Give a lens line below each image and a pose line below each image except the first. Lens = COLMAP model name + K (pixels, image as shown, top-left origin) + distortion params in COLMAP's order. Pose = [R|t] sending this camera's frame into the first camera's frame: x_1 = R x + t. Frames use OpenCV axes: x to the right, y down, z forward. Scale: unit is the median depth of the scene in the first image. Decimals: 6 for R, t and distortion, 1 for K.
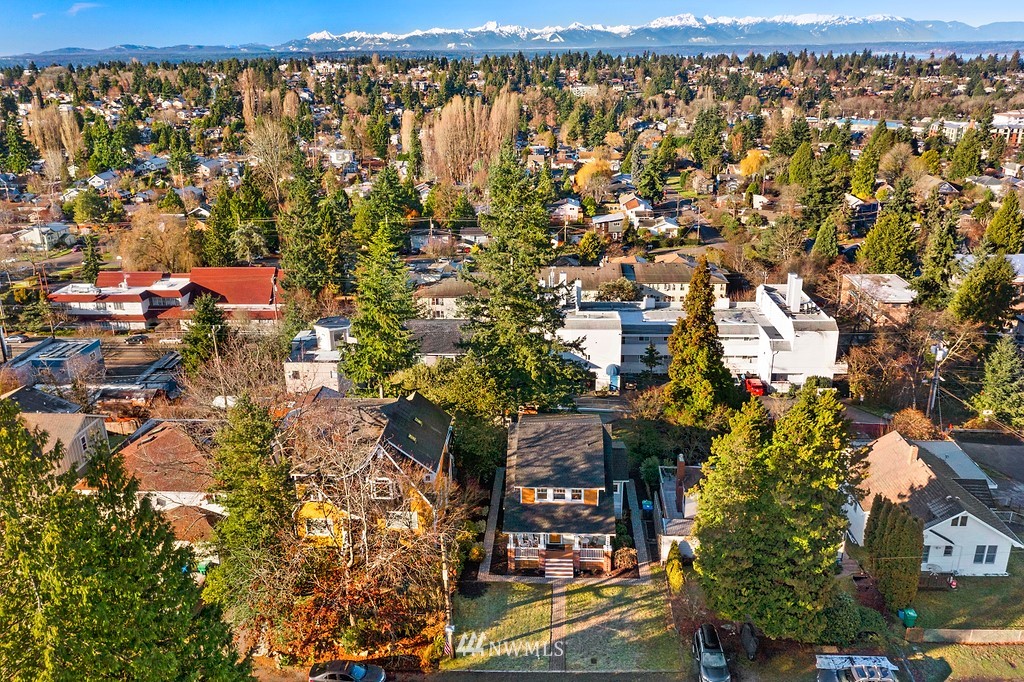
lens RADIAL K [[819.0, 0, 512.0], [0, 819.0, 341.0], [0, 0, 1]] dist [-0.007180, -0.000071]
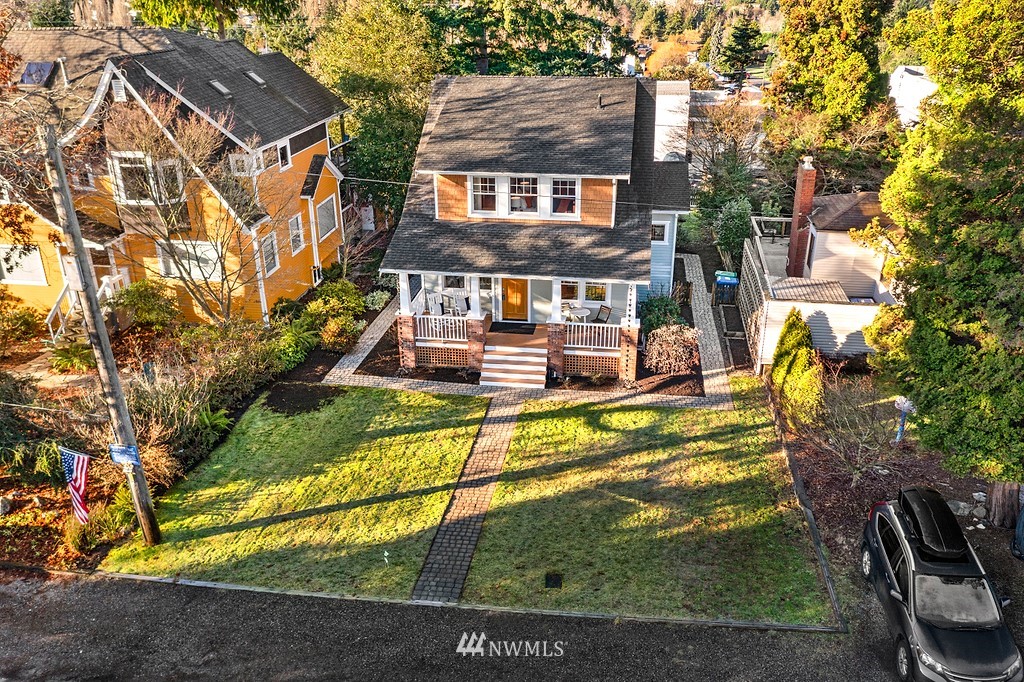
lens RADIAL K [[799.4, 0, 512.0], [0, 799.4, 341.0], [0, 0, 1]] dist [-0.042862, 0.000732]
pose [[0.995687, 0.043997, -0.081681, 0.090811], [-0.037607, 0.996230, 0.078182, 0.233749], [0.084812, -0.074773, 0.993587, 0.593264]]
